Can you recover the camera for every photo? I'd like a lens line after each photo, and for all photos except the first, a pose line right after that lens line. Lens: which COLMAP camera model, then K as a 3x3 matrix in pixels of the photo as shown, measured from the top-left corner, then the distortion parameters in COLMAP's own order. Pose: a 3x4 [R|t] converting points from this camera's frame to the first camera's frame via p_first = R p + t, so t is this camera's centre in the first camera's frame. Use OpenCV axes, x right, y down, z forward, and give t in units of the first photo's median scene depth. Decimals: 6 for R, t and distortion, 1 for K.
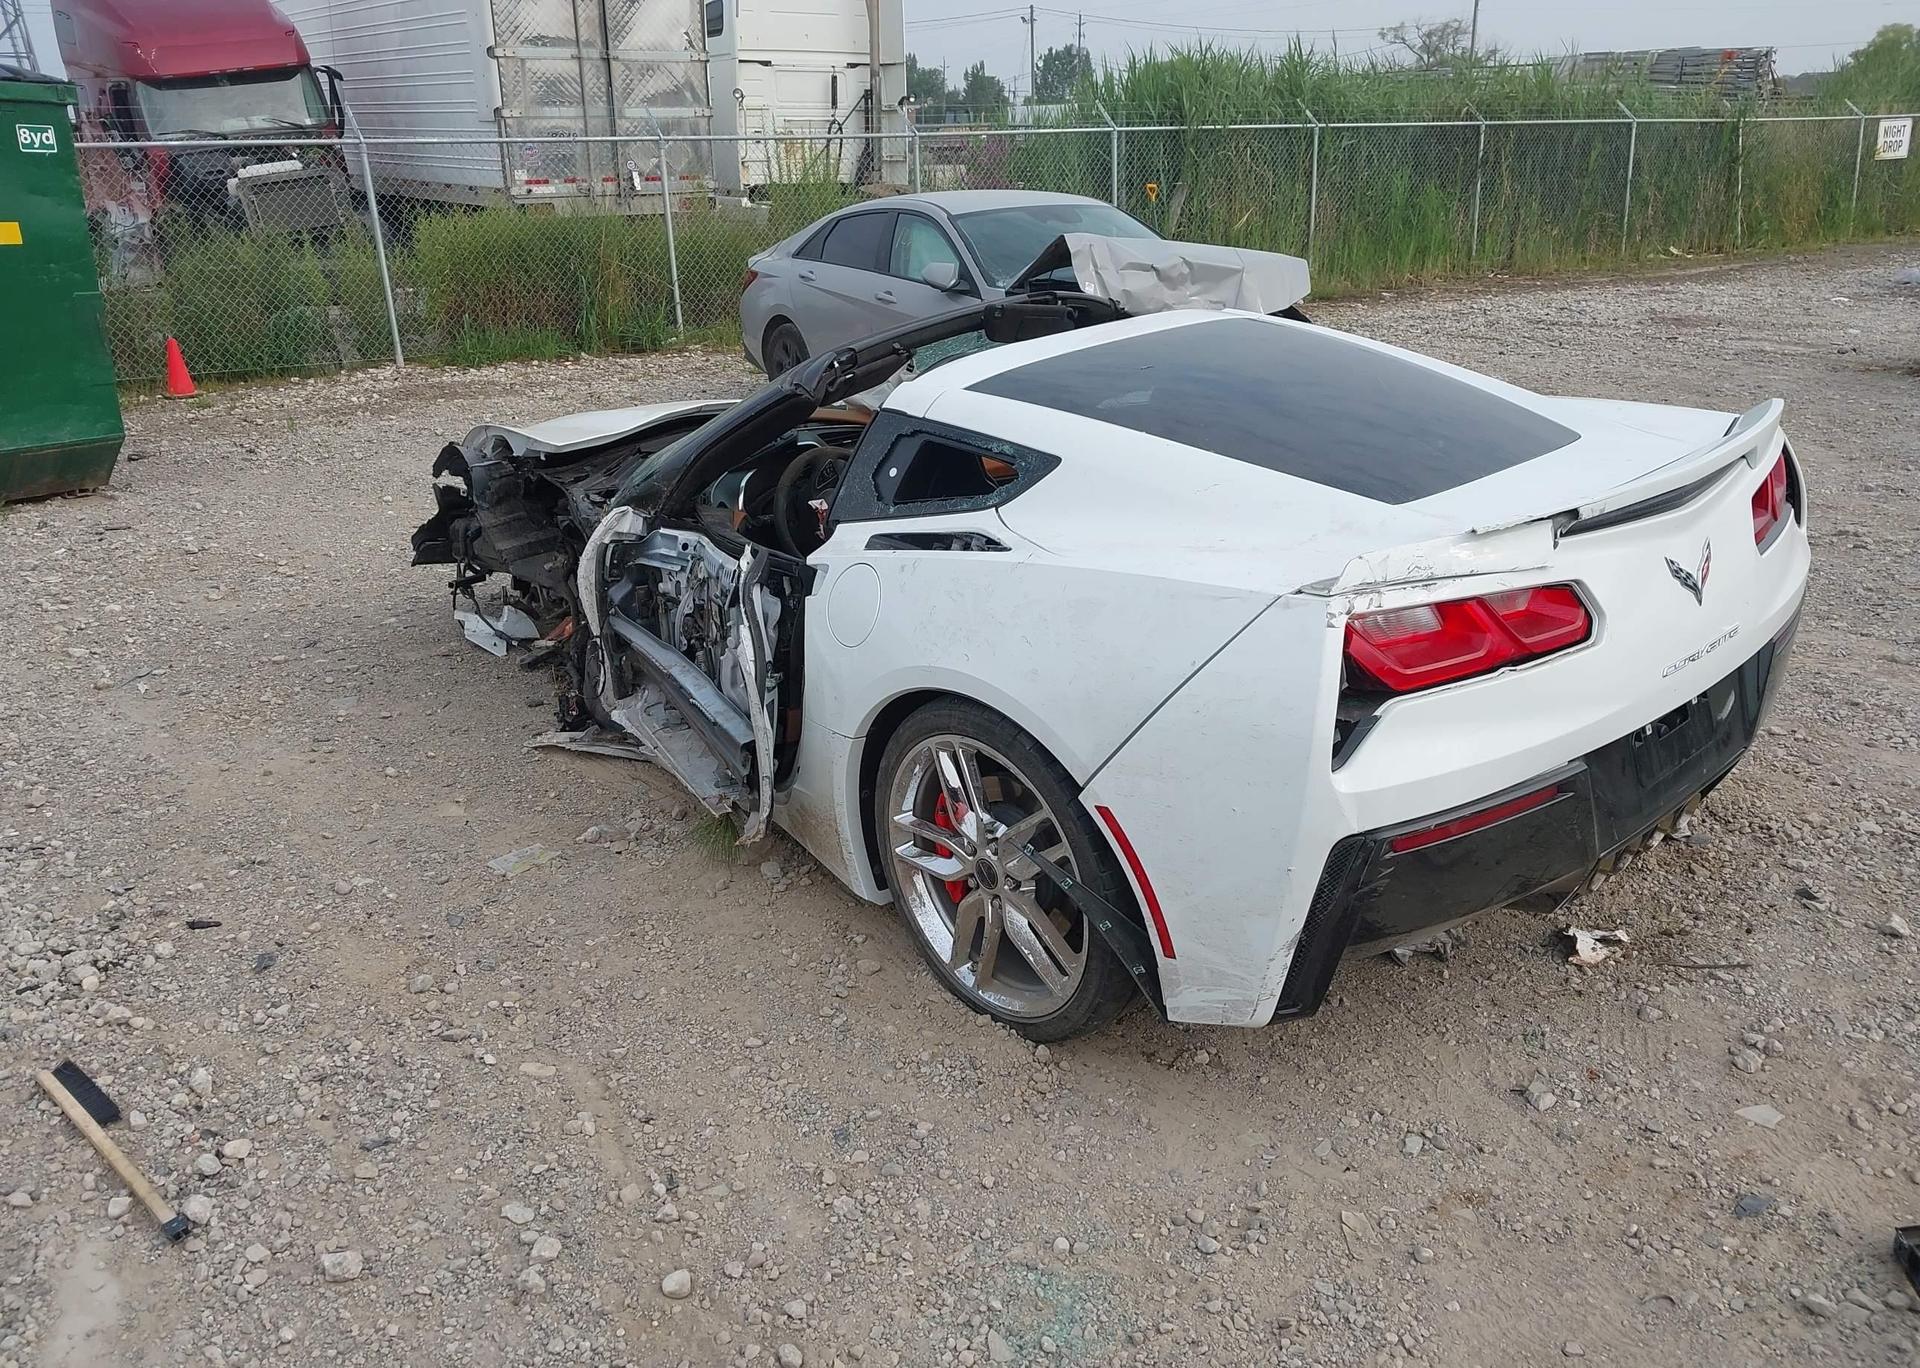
lens RADIAL K [[1519.2, 0, 969.0], [0, 1519.2, 683.7], [0, 0, 1]] dist [0.015420, -0.015405]
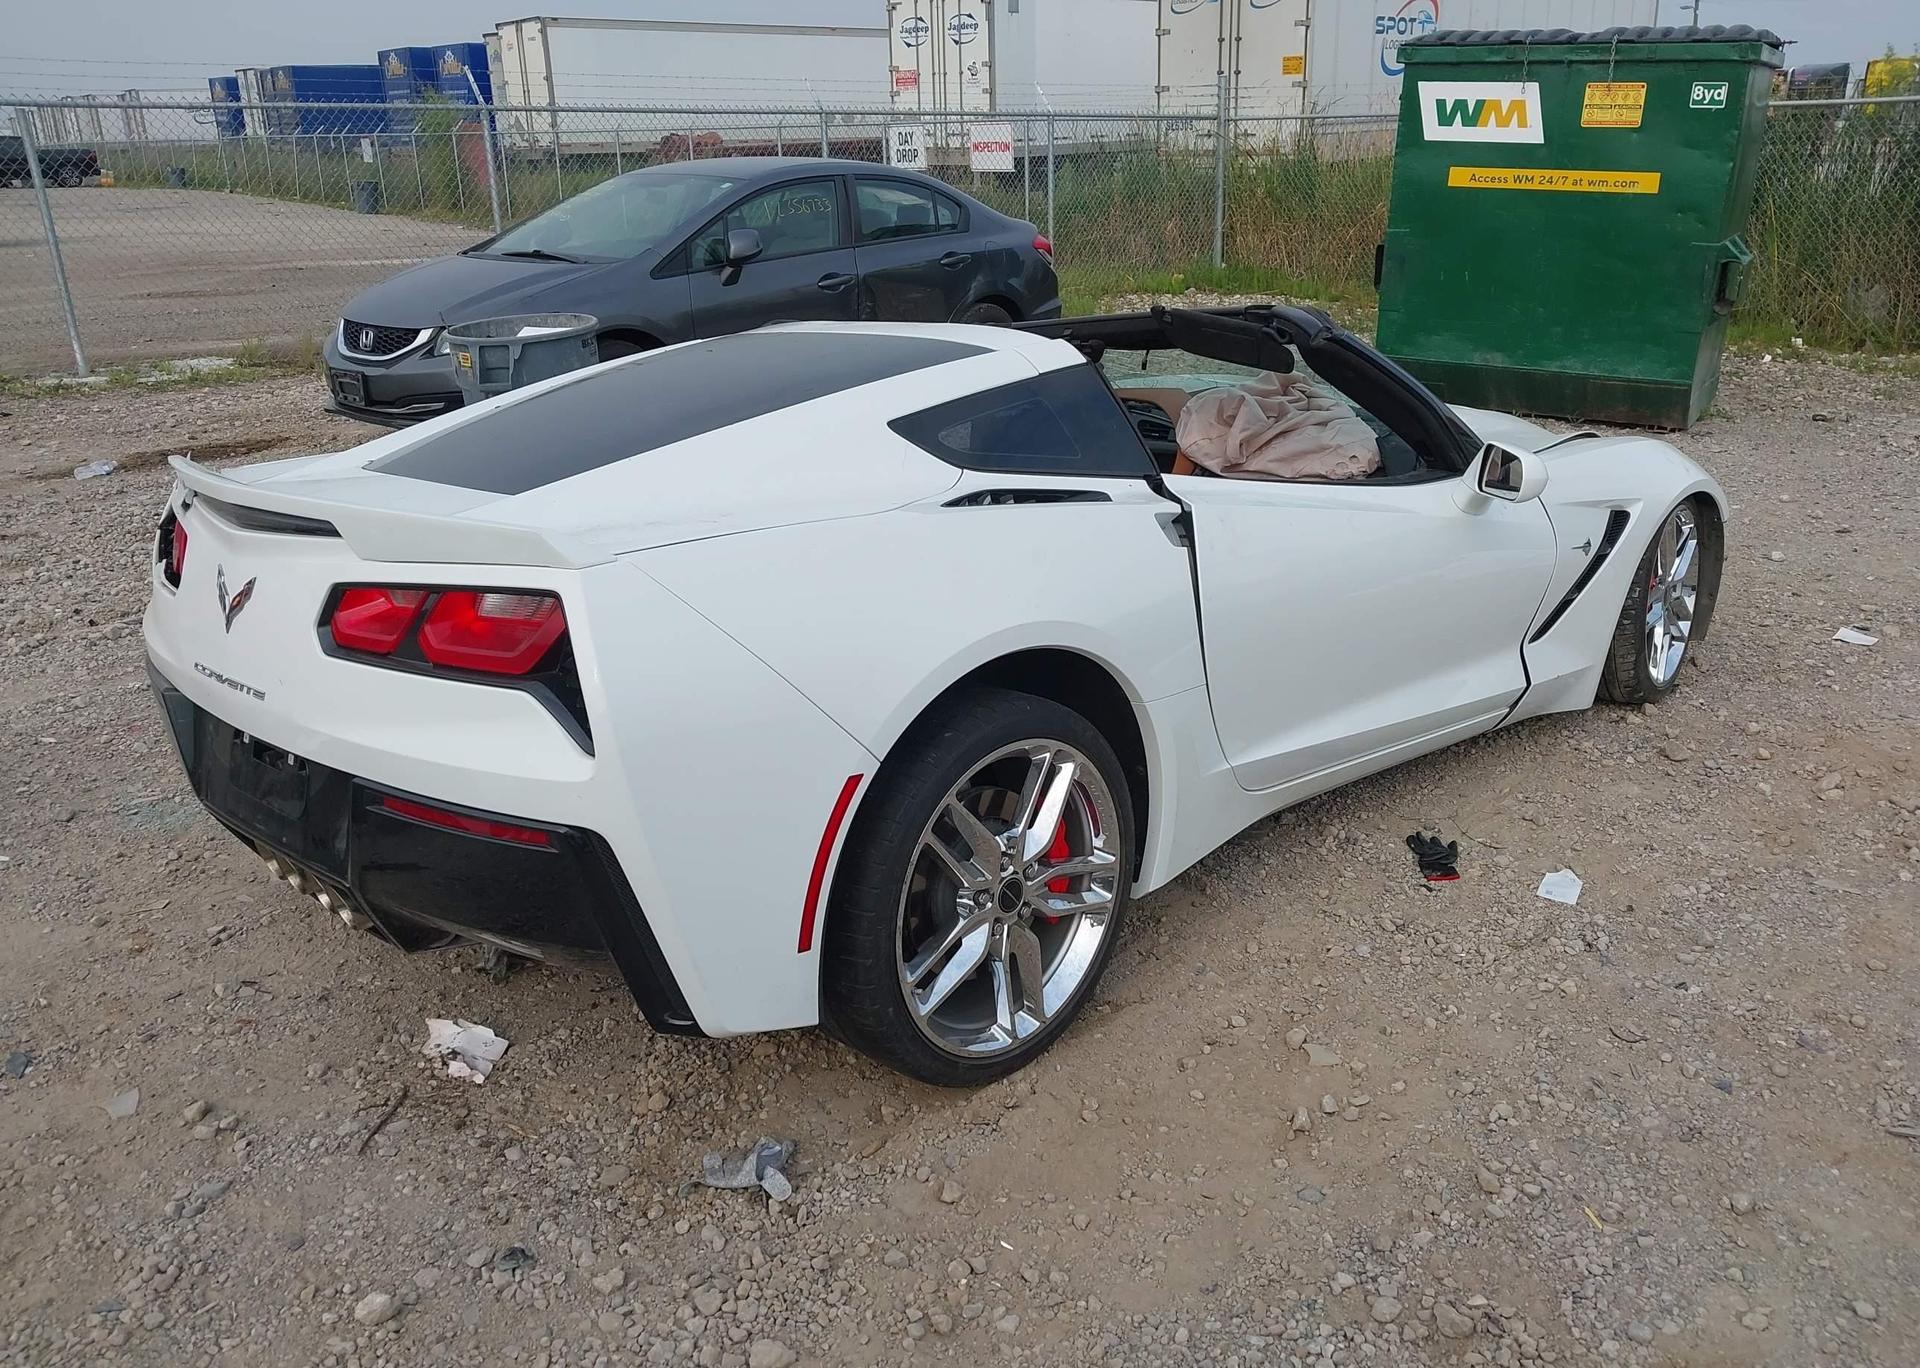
lens RADIAL K [[1519.2, 0, 971.2], [0, 1519.2, 683.4], [0, 0, 1]] dist [0.015420, -0.015405]
pose [[0.067403, 0.353527, -0.932993, 0.827675], [-0.318355, 0.893859, 0.315699, -0.276804], [0.945572, 0.275744, 0.172796, 0.754031]]
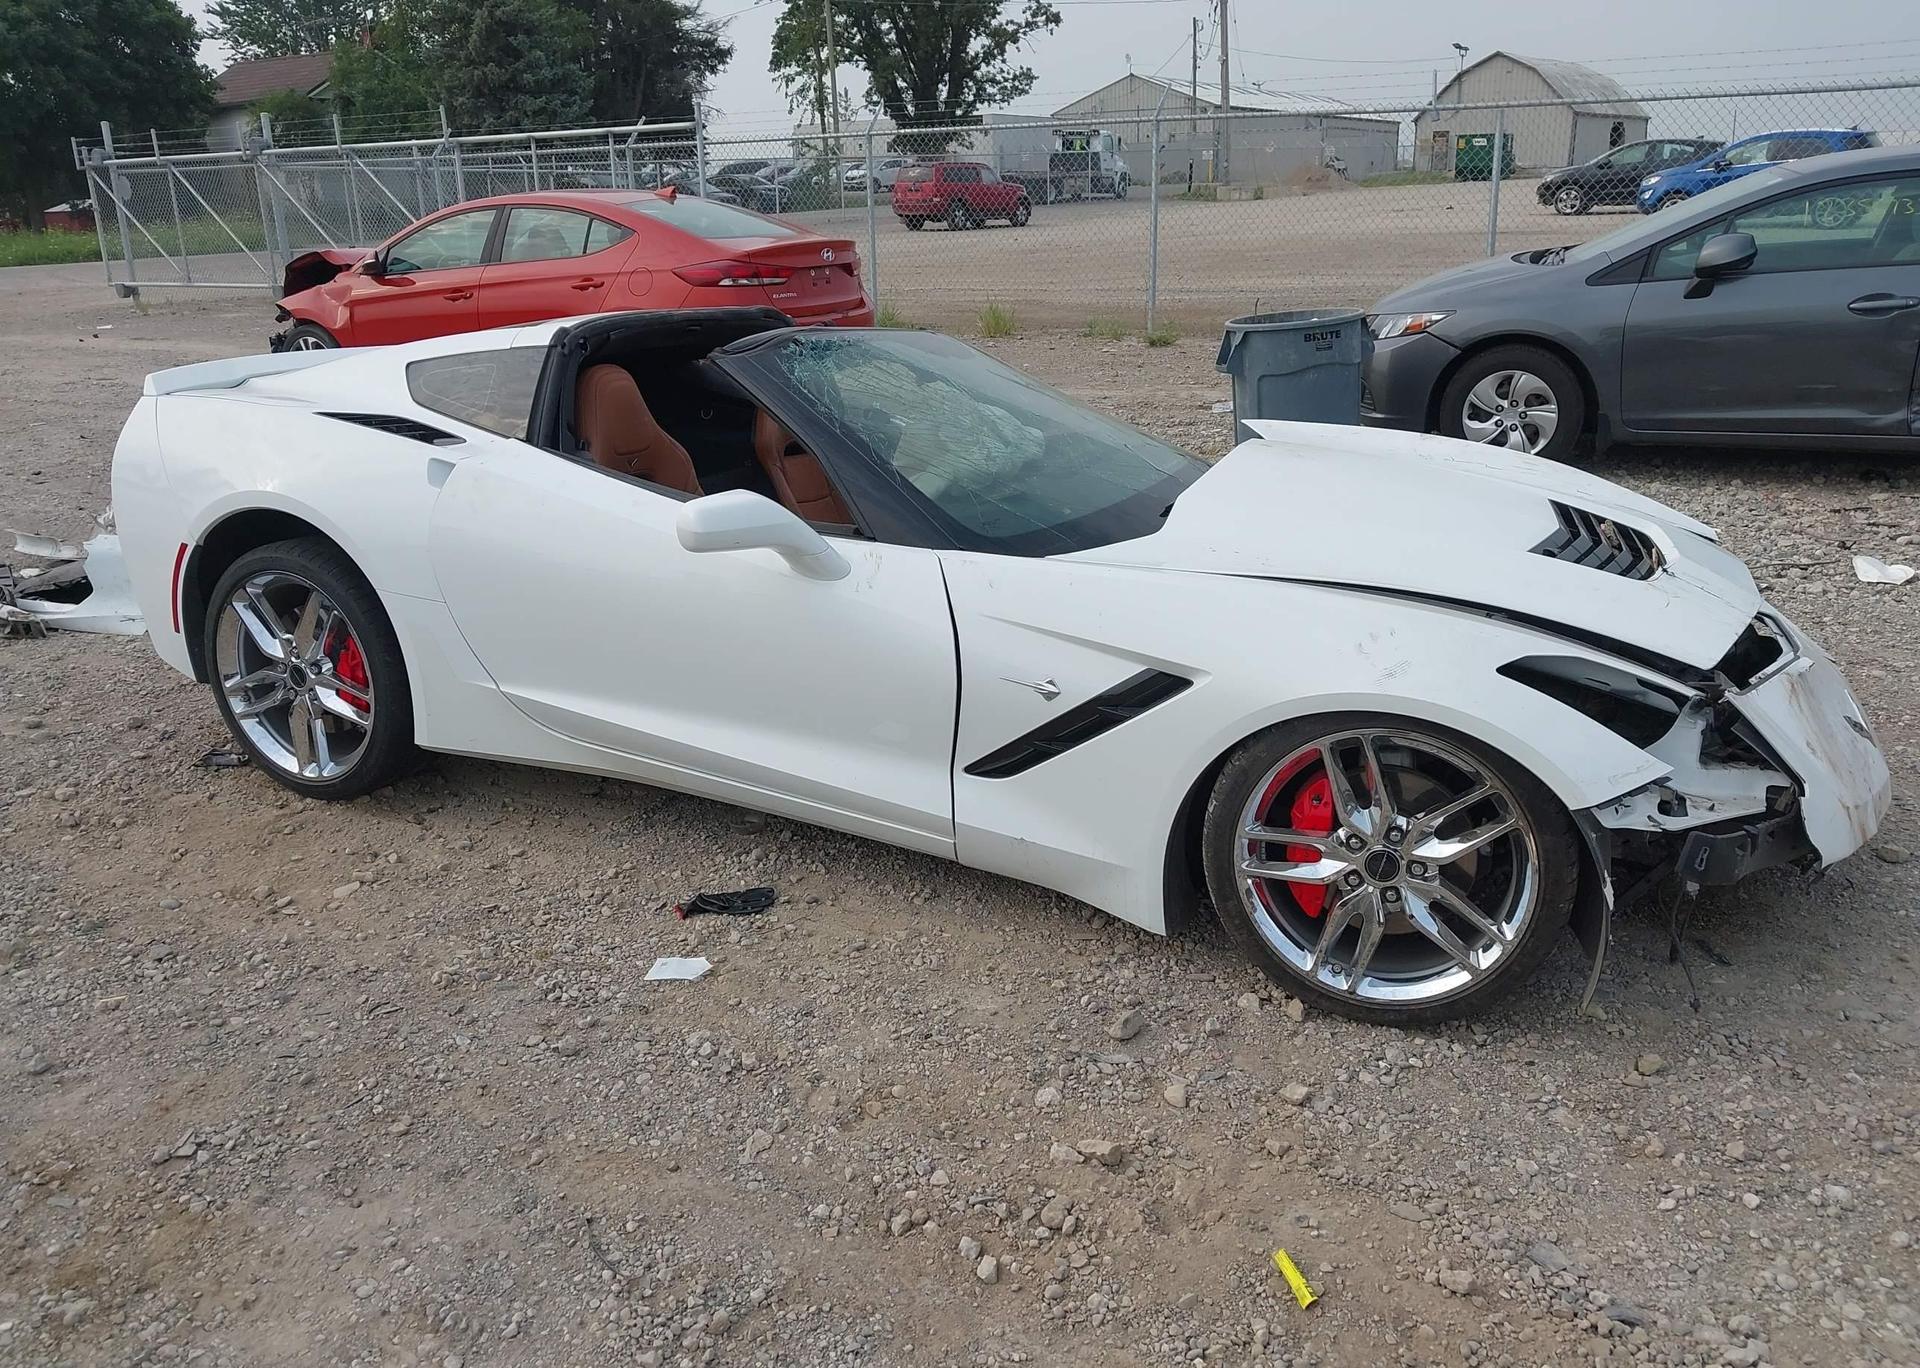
lens RADIAL K [[1519.2, 0, 966.7], [0, 1519.2, 682.5], [0, 0, 1]] dist [0.015420, -0.015405]
pose [[-0.917850, 0.175828, -0.355860, 0.276549], [-0.077175, 0.800374, 0.594512, -0.577096], [0.389353, 0.573136, -0.721054, 1.680283]]
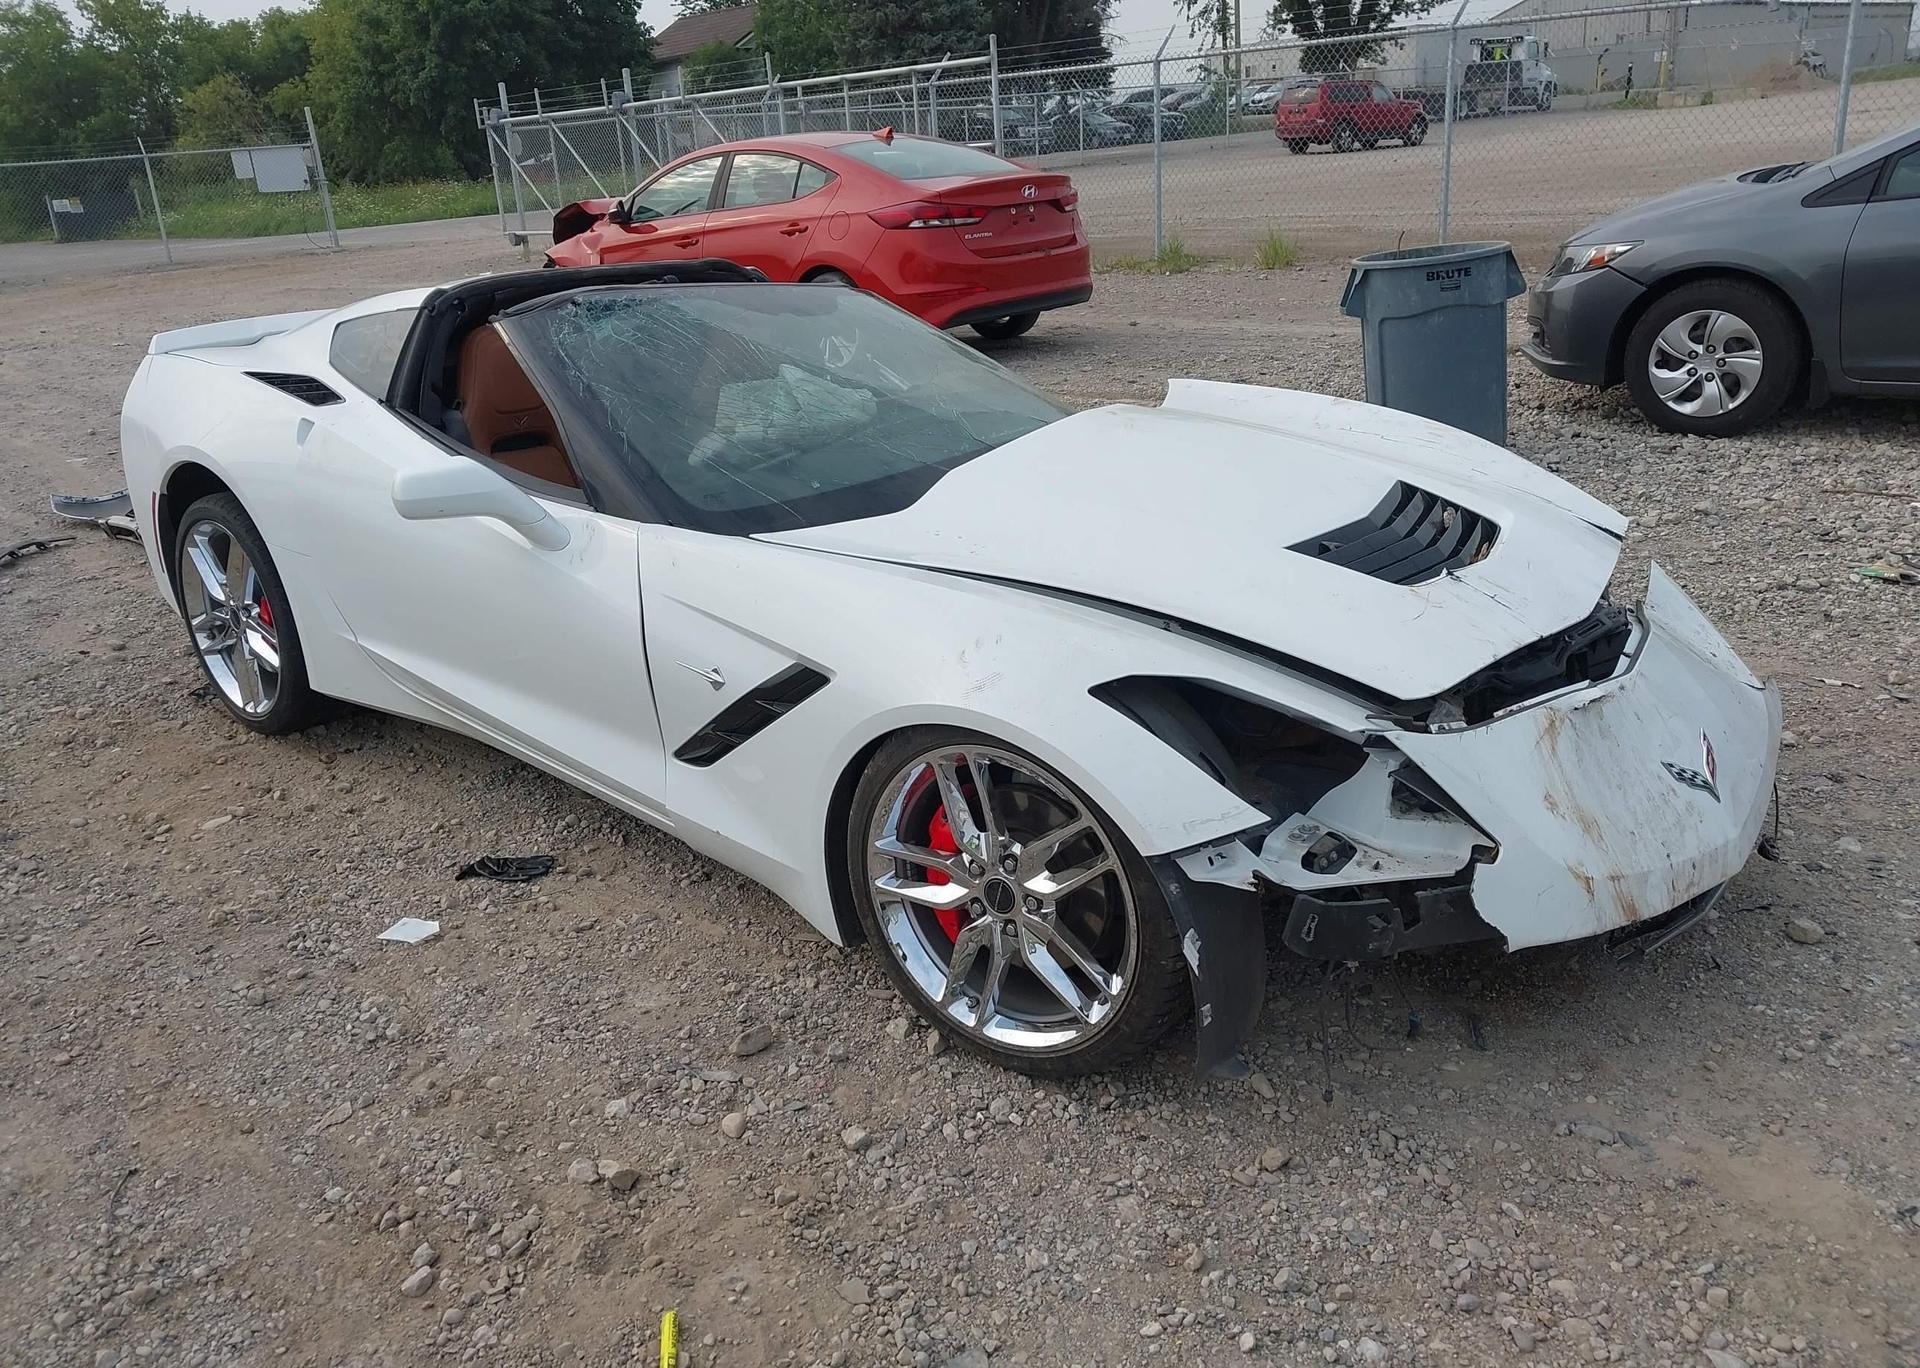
lens RADIAL K [[1519.2, 0, 963.3], [0, 1519.2, 680.9], [0, 0, 1]] dist [0.015420, -0.015405]
pose [[-0.986047, 0.137152, -0.094345, -0.033823], [0.047216, 0.773895, 0.631552, -0.572802], [0.159632, 0.618285, -0.769572, 1.717039]]
